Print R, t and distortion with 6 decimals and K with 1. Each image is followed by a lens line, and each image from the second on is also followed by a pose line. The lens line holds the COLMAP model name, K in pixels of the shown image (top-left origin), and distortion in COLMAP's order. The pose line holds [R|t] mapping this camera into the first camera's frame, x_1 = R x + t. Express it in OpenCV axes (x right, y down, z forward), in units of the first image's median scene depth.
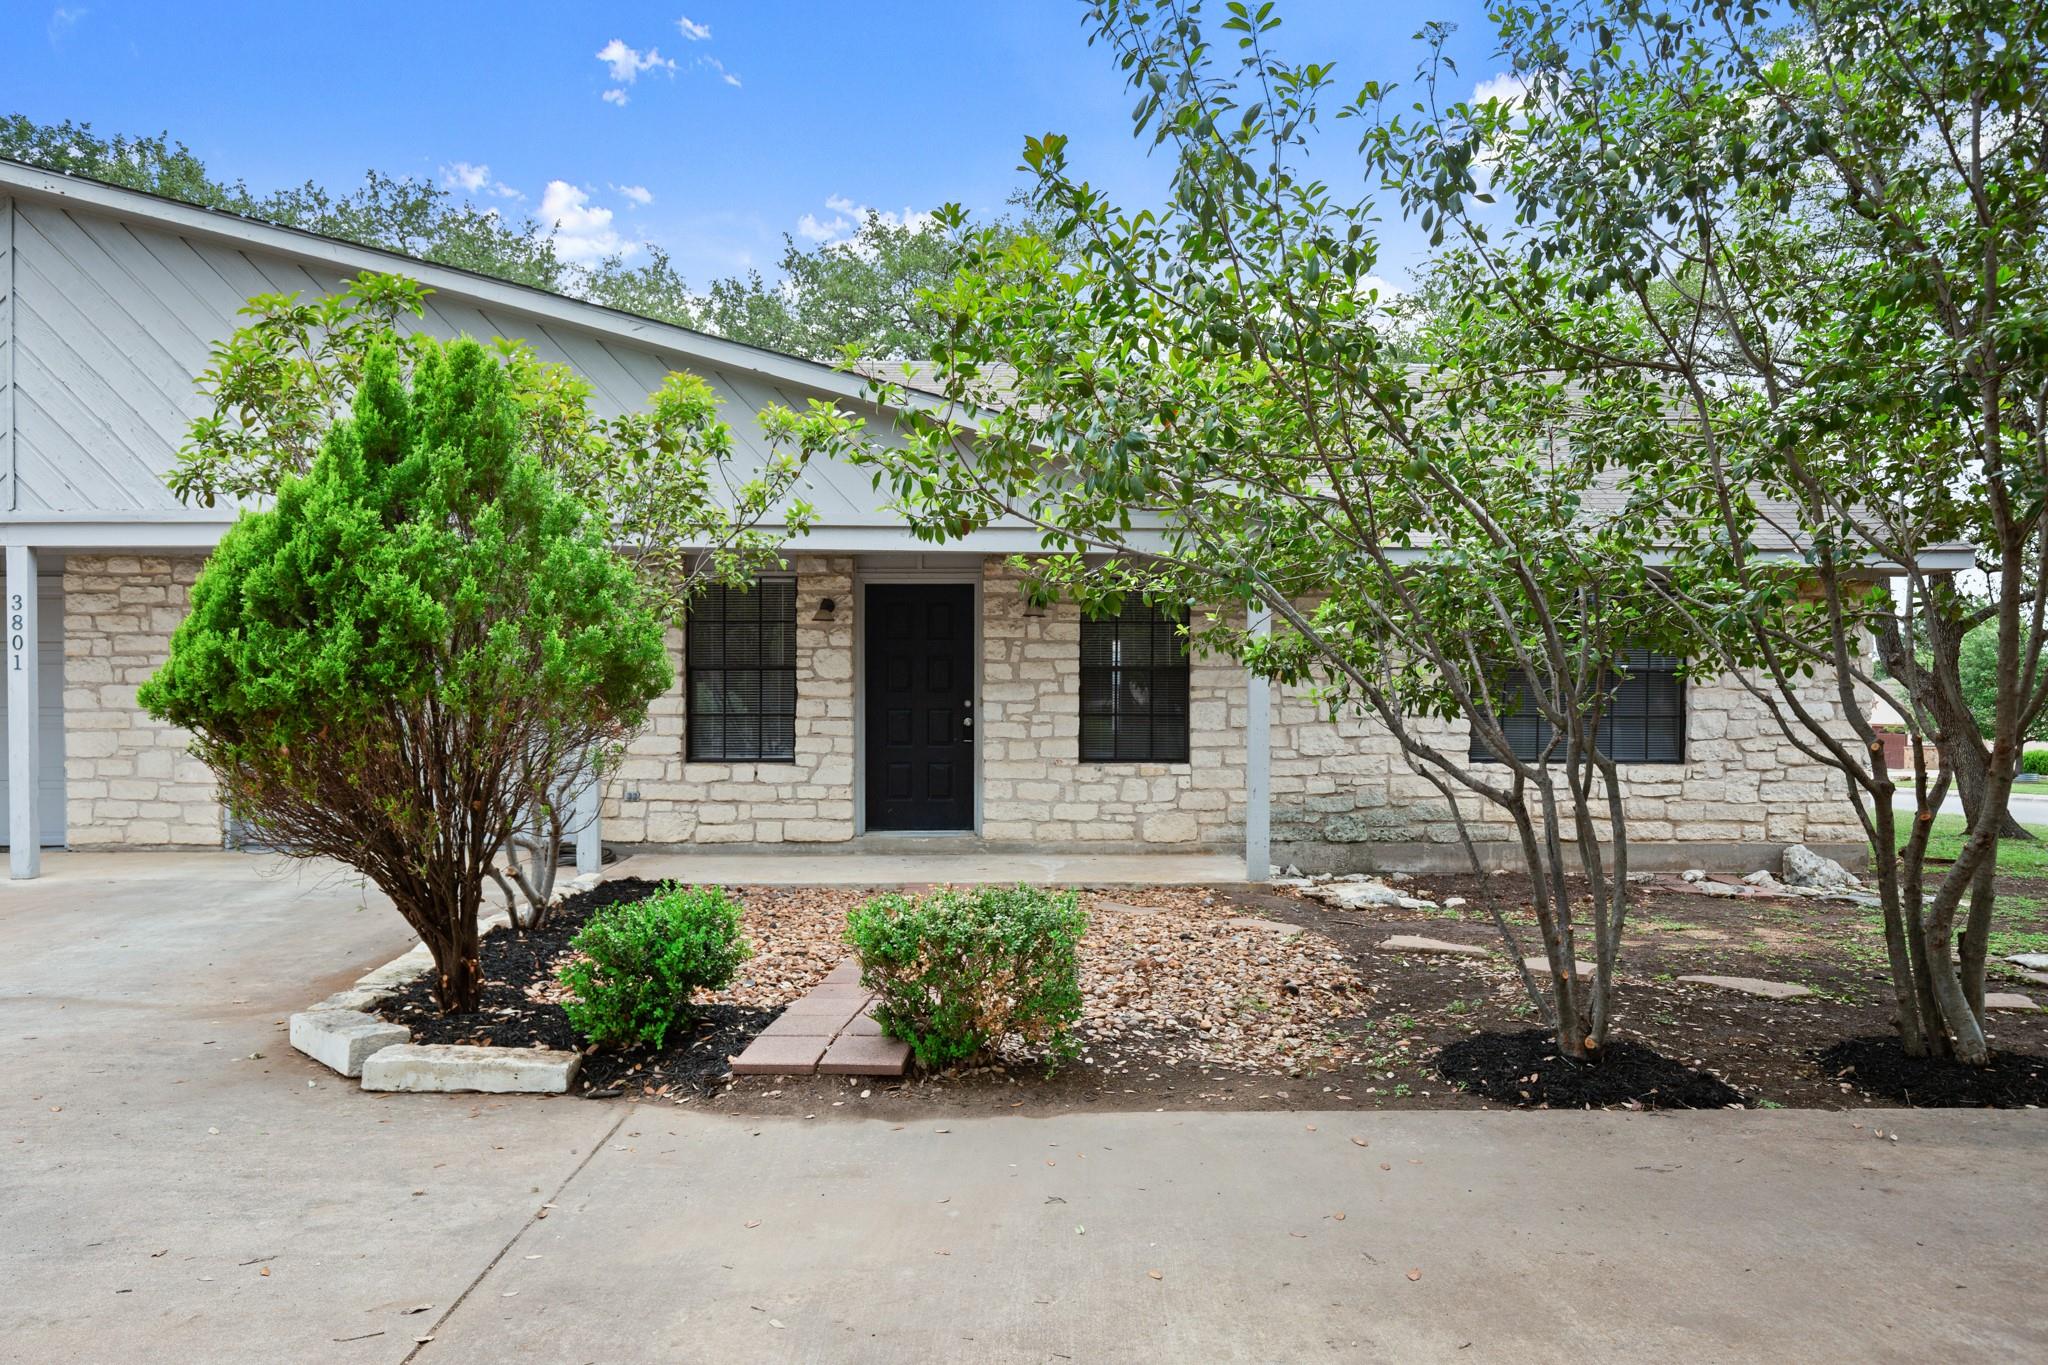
lens RADIAL K [[1344.1, 0, 1024.0], [0, 1344.1, 682.5], [0, 0, 1]] dist [0.004947, 0.002337]
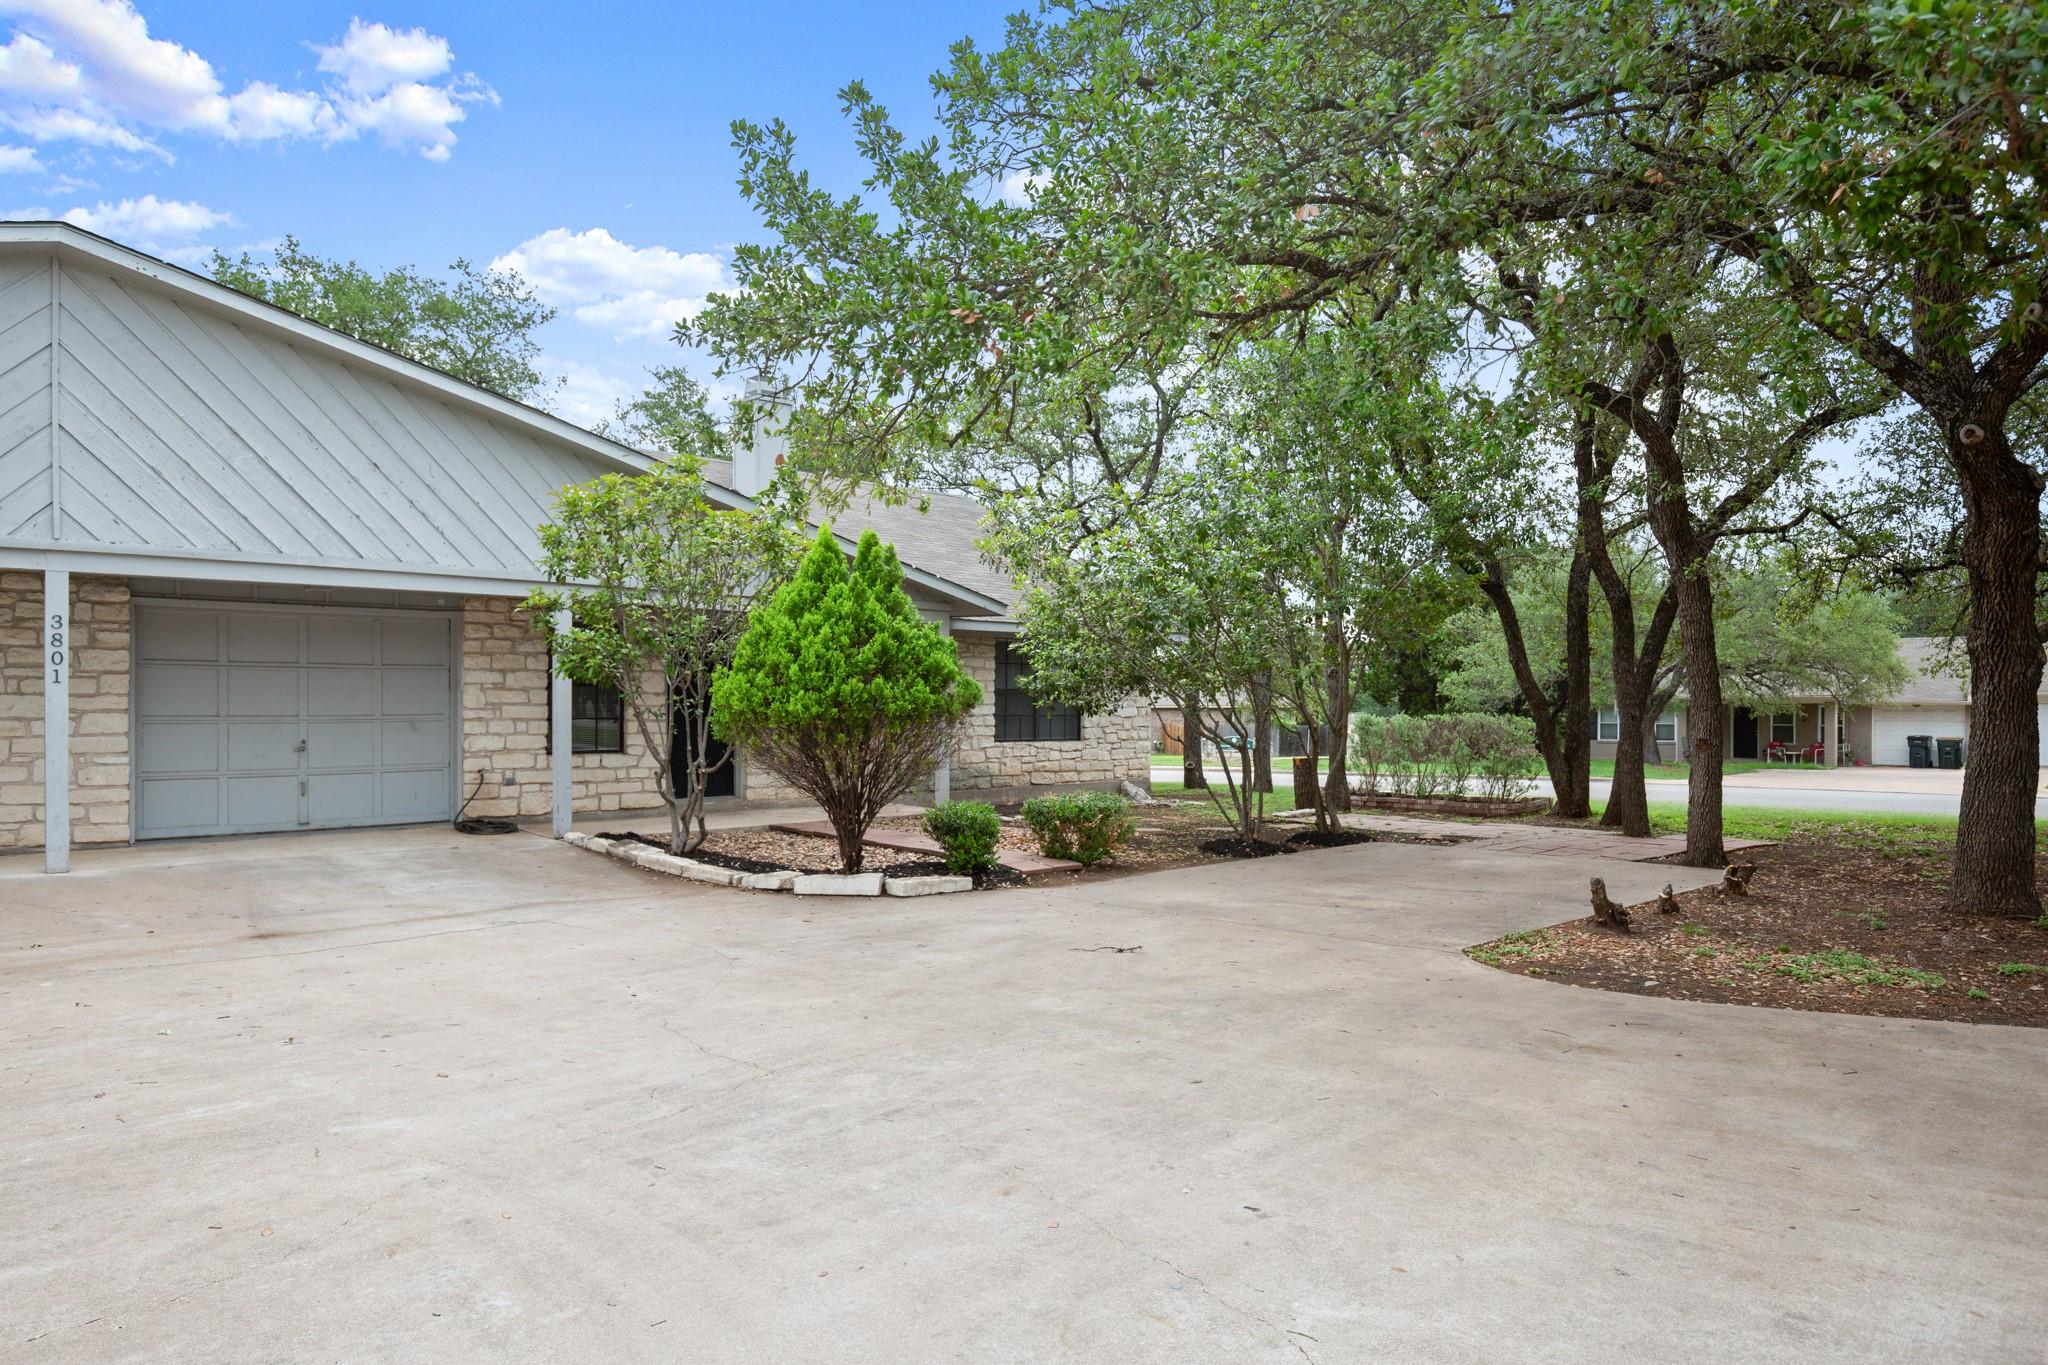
lens RADIAL K [[1304.0, 0, 1024.0], [0, 1304.0, 682.5], [0, 0, 1]] dist [-0.003707, -0.000570]
pose [[0.743244, 0.009775, 0.668949, -0.870048], [-0.008428, 0.999951, -0.005247, -0.010981], [-0.668968, -0.001738, 0.743290, -0.324653]]
